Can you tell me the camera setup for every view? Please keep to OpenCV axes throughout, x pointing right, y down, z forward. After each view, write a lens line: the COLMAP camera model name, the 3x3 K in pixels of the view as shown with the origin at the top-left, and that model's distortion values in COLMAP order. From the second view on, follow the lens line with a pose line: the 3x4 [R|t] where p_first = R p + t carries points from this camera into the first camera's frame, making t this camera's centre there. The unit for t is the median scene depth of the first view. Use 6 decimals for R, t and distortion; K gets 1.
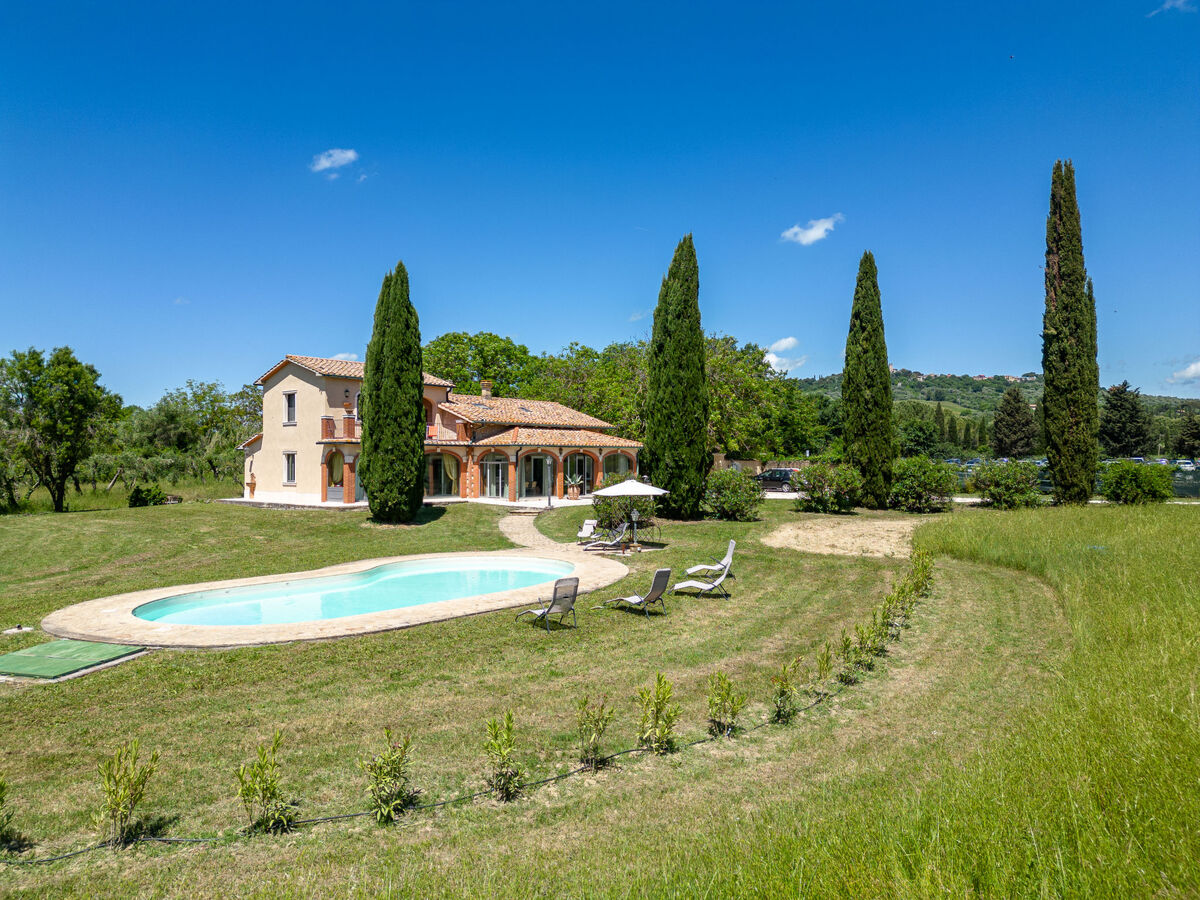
lens RADIAL K [[792.3, 0, 597.9], [0, 792.3, 446.5], [0, 0, 1]] dist [0.059991, -0.005882]
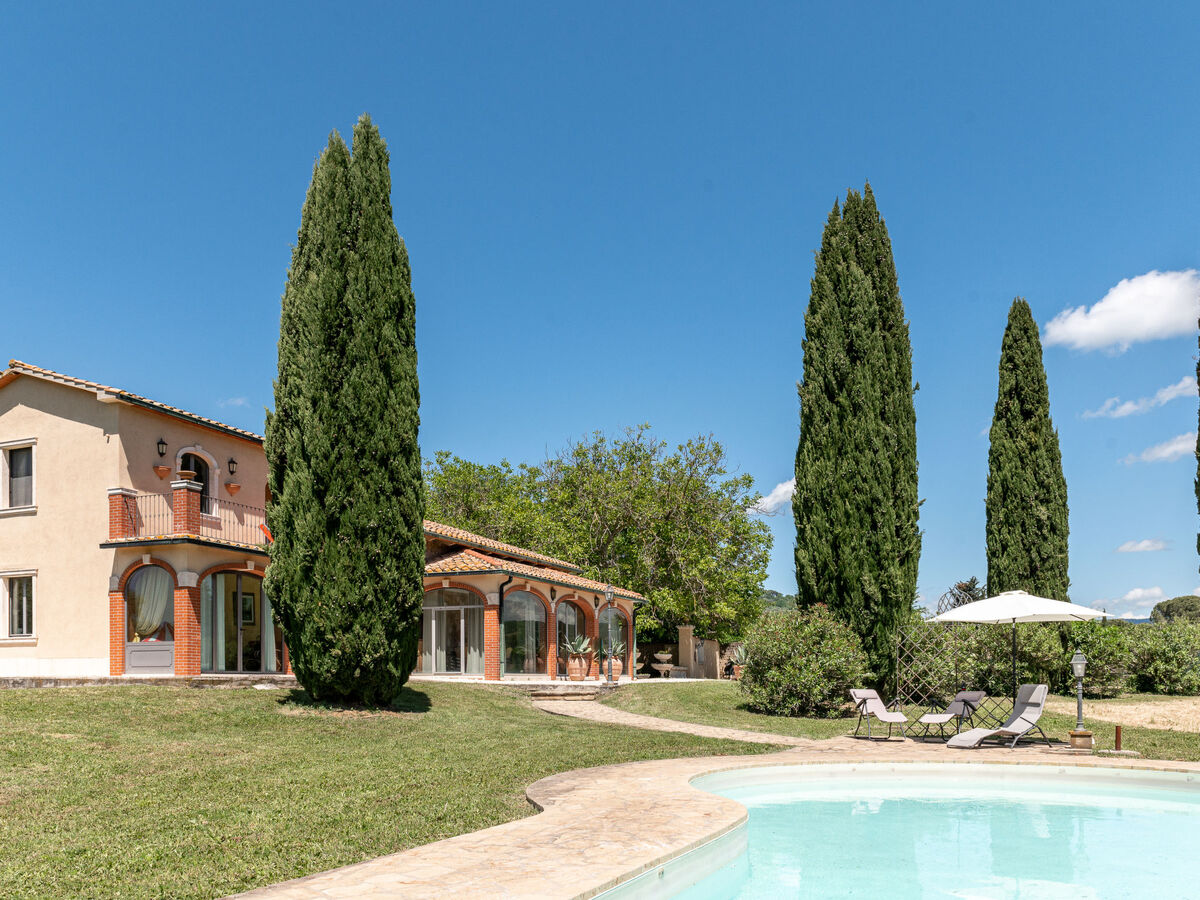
lens RADIAL K [[975.7, 0, 619.2], [0, 975.7, 674.5], [0, 0, 1]] dist [-0.008609, -0.007062]
pose [[0.953642, 0.002849, 0.300931, -0.222349], [-0.008602, 0.999805, 0.017793, 0.053482], [-0.300822, -0.019557, 0.953480, 0.356370]]
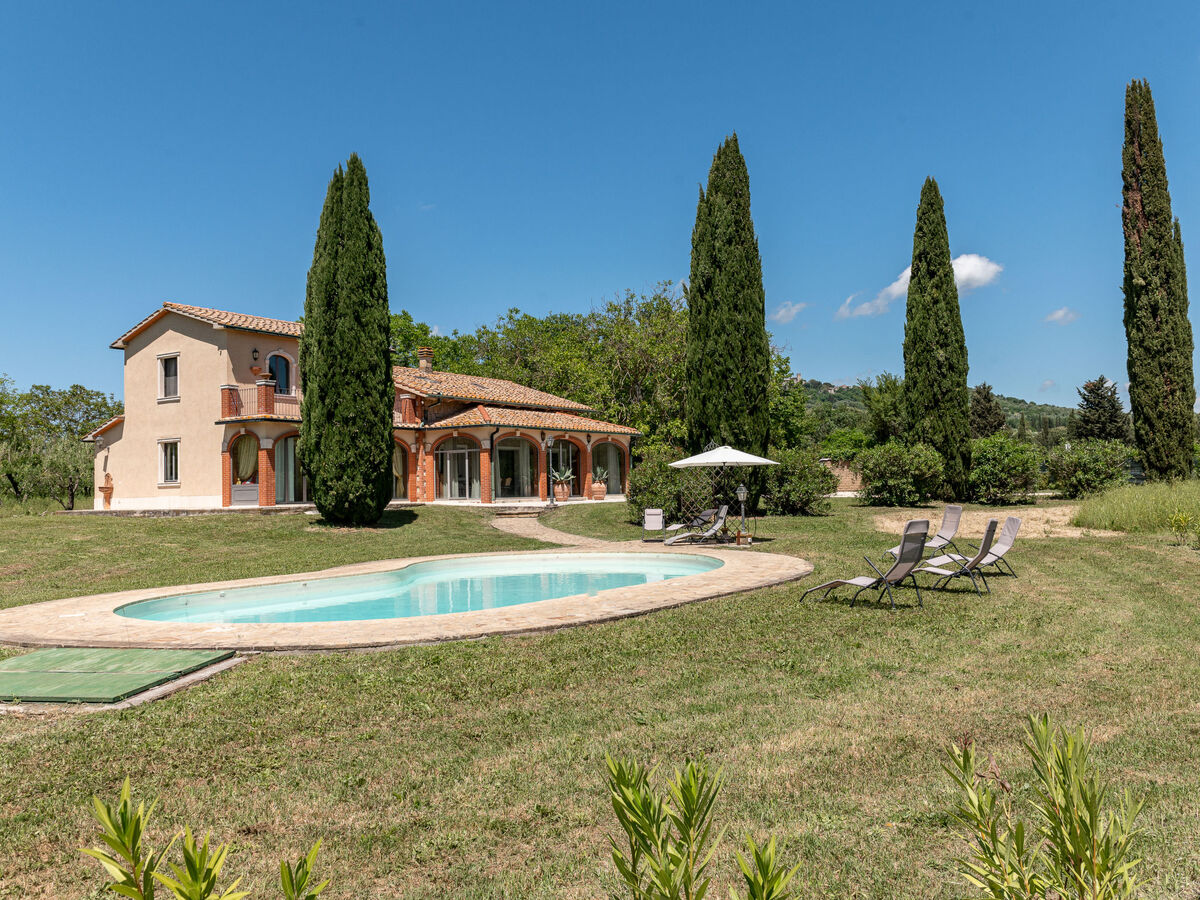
lens RADIAL K [[975.7, 0, 603.4], [0, 975.7, 451.7], [0, 0, 1]] dist [-0.008609, -0.007062]
pose [[0.991249, -0.016071, 0.131020, -0.118370], [0.018349, 0.999700, -0.016196, 0.038824], [-0.130720, 0.018458, 0.991247, 0.096761]]
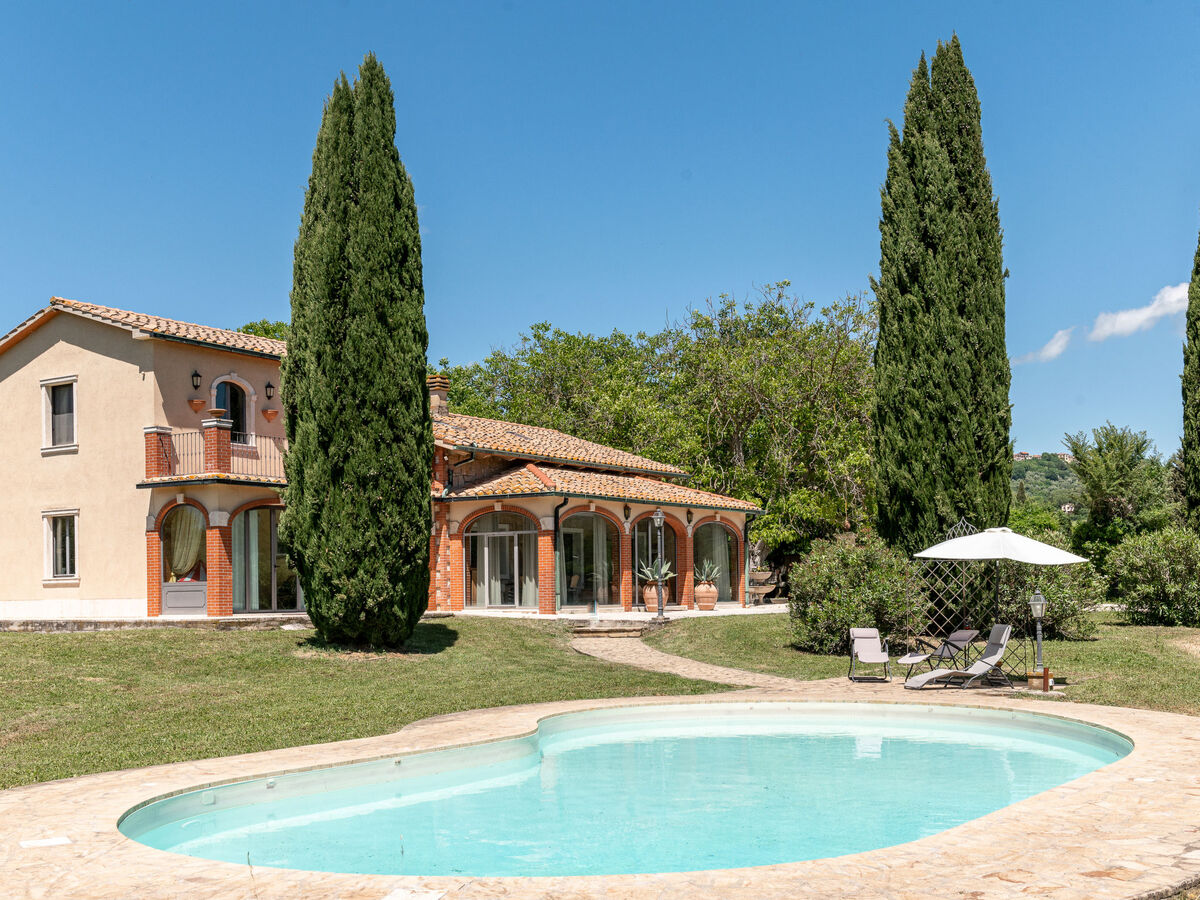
lens RADIAL K [[1377.0, 0, 606.5], [0, 1377.0, 575.6], [0, 0, 1]] dist [-0.000492, 0.000000]
pose [[0.992482, -0.010137, 0.121971, -0.172928], [0.009029, 0.999913, 0.009632, 0.039007], [-0.122058, -0.008458, 0.992487, 0.181523]]
